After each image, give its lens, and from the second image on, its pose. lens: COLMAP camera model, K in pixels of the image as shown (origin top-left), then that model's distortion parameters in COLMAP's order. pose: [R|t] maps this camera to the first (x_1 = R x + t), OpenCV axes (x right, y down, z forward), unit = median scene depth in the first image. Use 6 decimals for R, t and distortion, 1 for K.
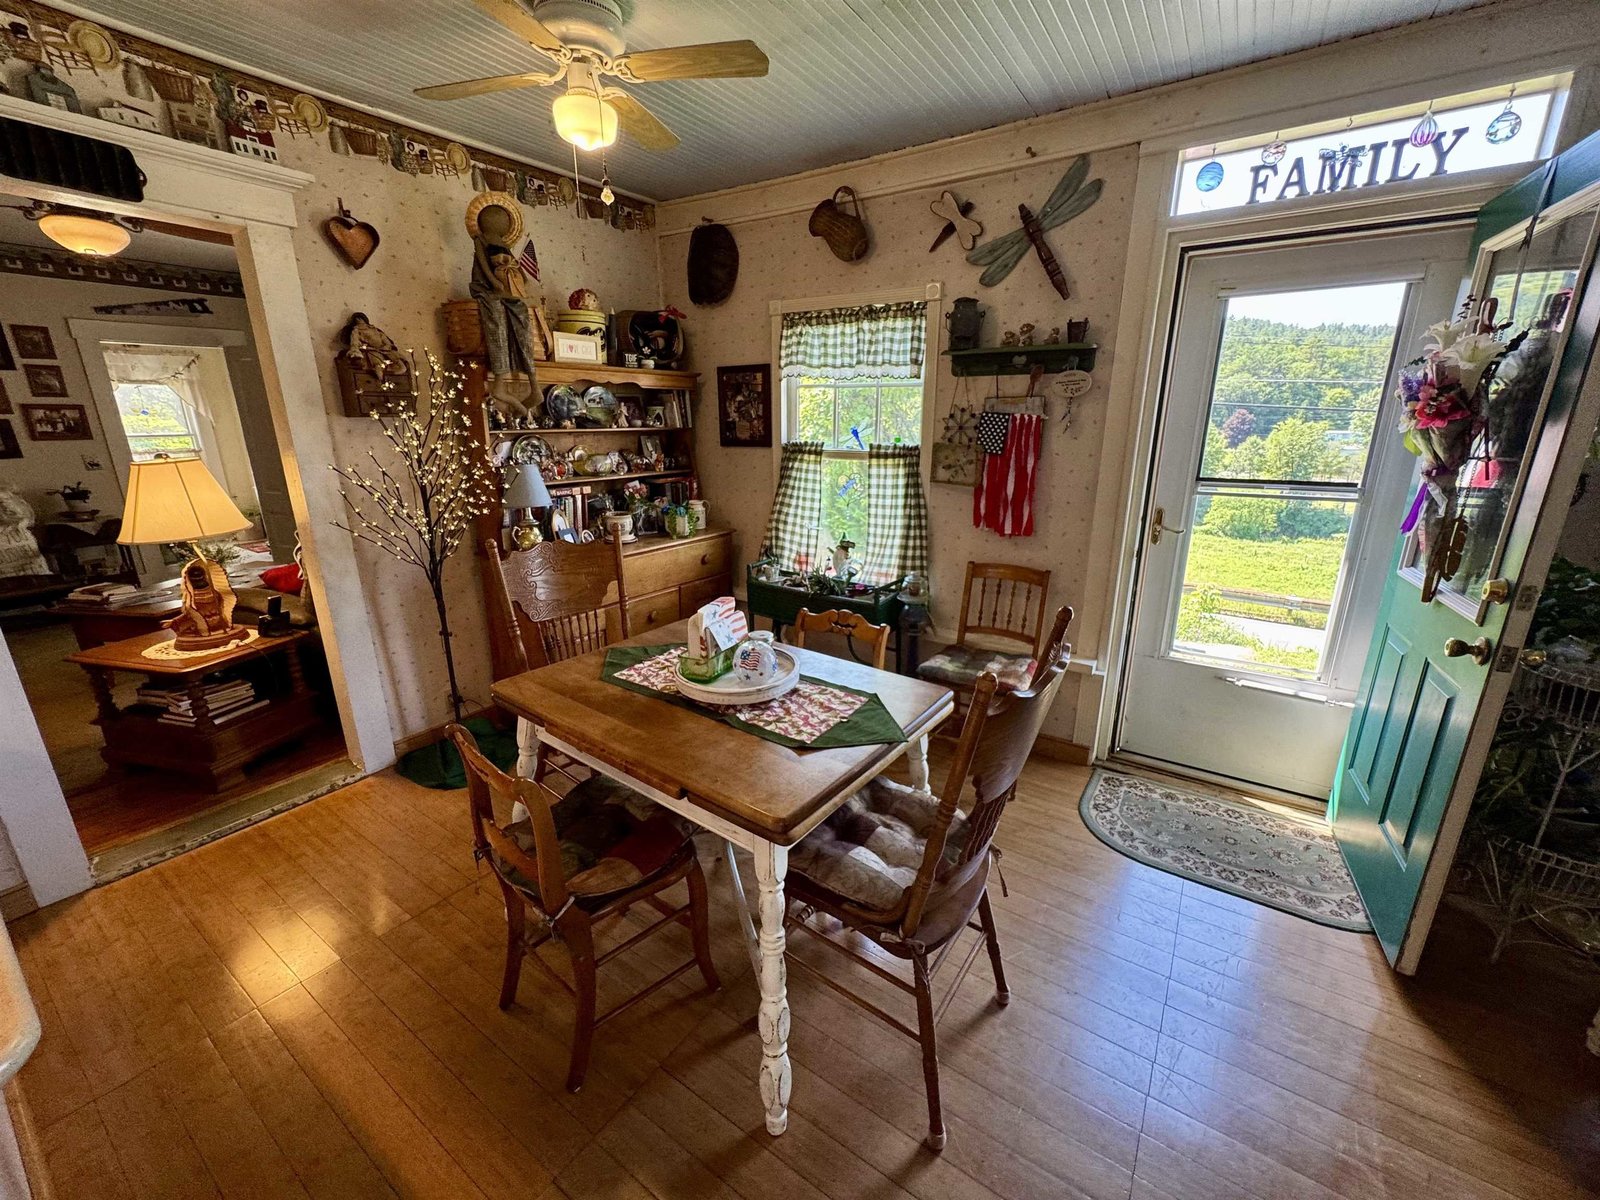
lens RADIAL K [[637.6, 0, 802.4], [0, 637.6, 599.2], [0, 0, 1]] dist [-0.005264, 0.000867]
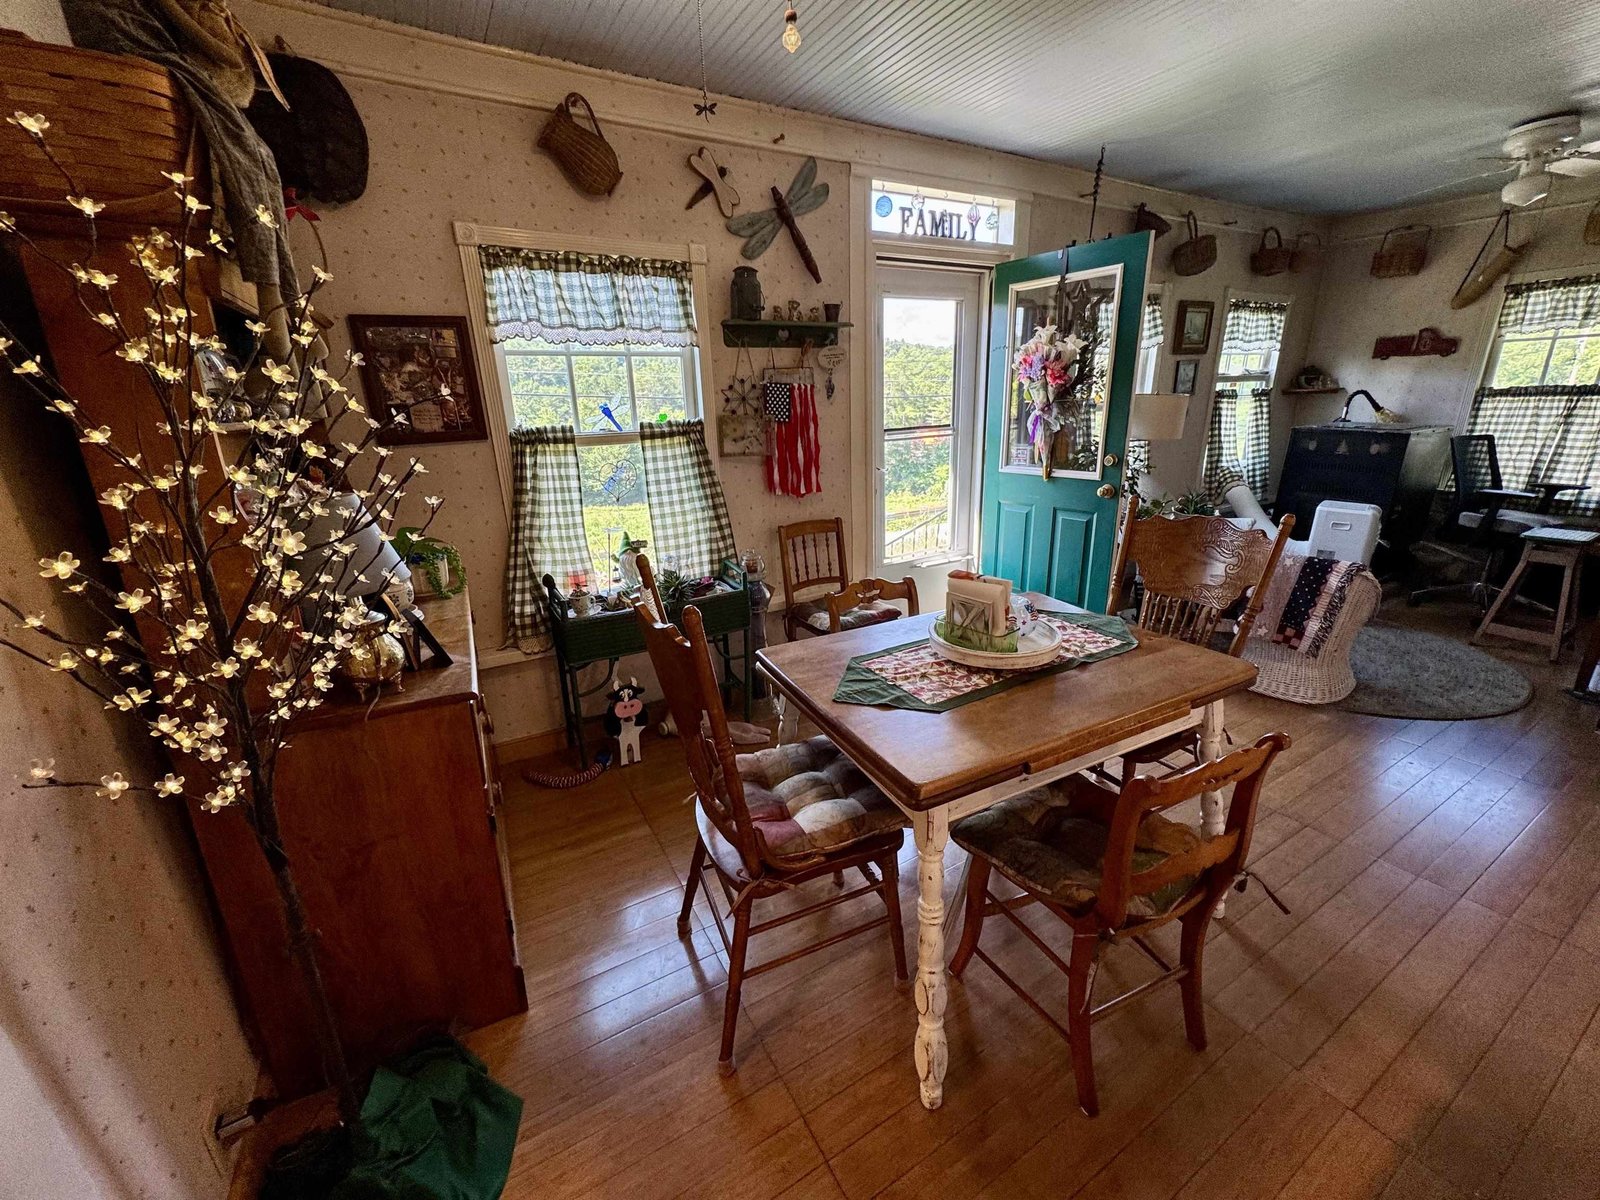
lens RADIAL K [[637.6, 0, 801.7], [0, 637.6, 598.4], [0, 0, 1]] dist [-0.005264, 0.000867]
pose [[0.438058, -0.287152, 0.851850, -0.612473], [0.277948, 0.944441, 0.175431, -0.114496], [-0.854897, 0.159922, 0.493534, 0.443904]]
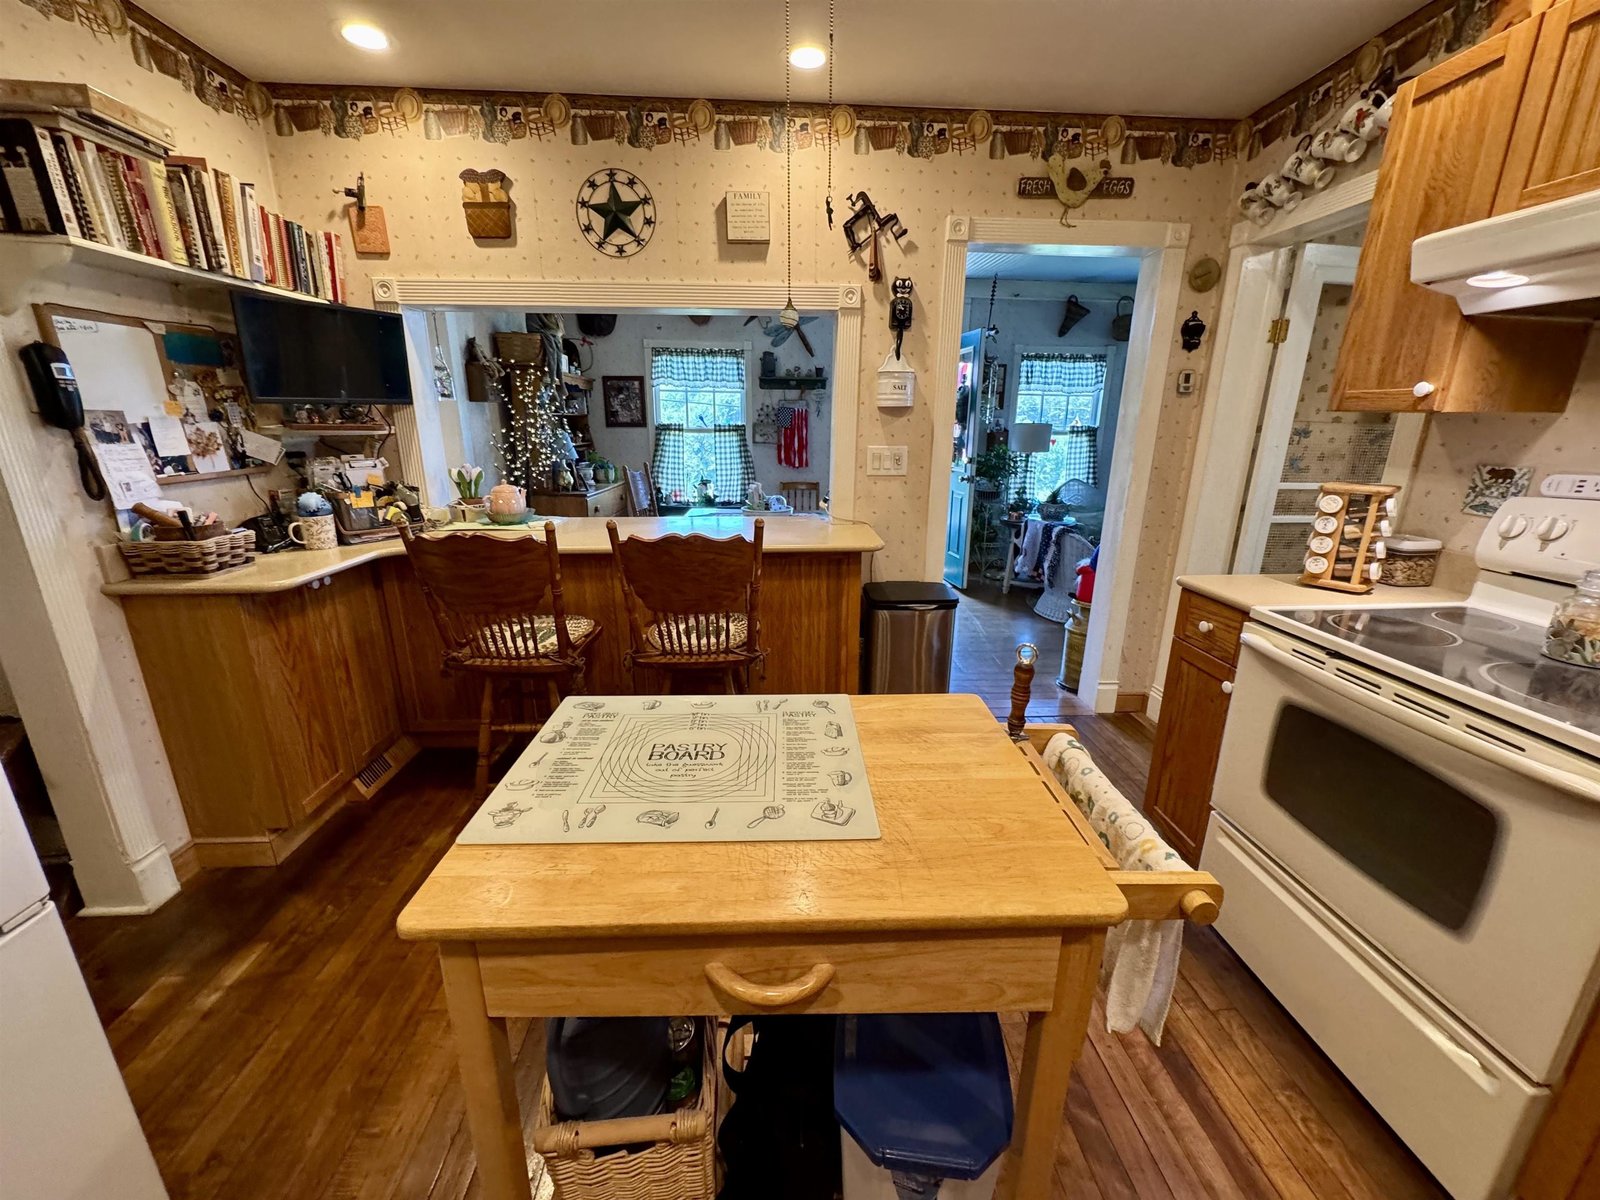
lens RADIAL K [[637.6, 0, 800.3], [0, 637.6, 599.9], [0, 0, 1]] dist [-0.005264, 0.000867]
pose [[0.793434, -0.157054, 0.588045, -0.868572], [0.158649, 0.986103, 0.049305, 0.204527], [-0.587616, 0.054172, 0.807324, -0.594890]]
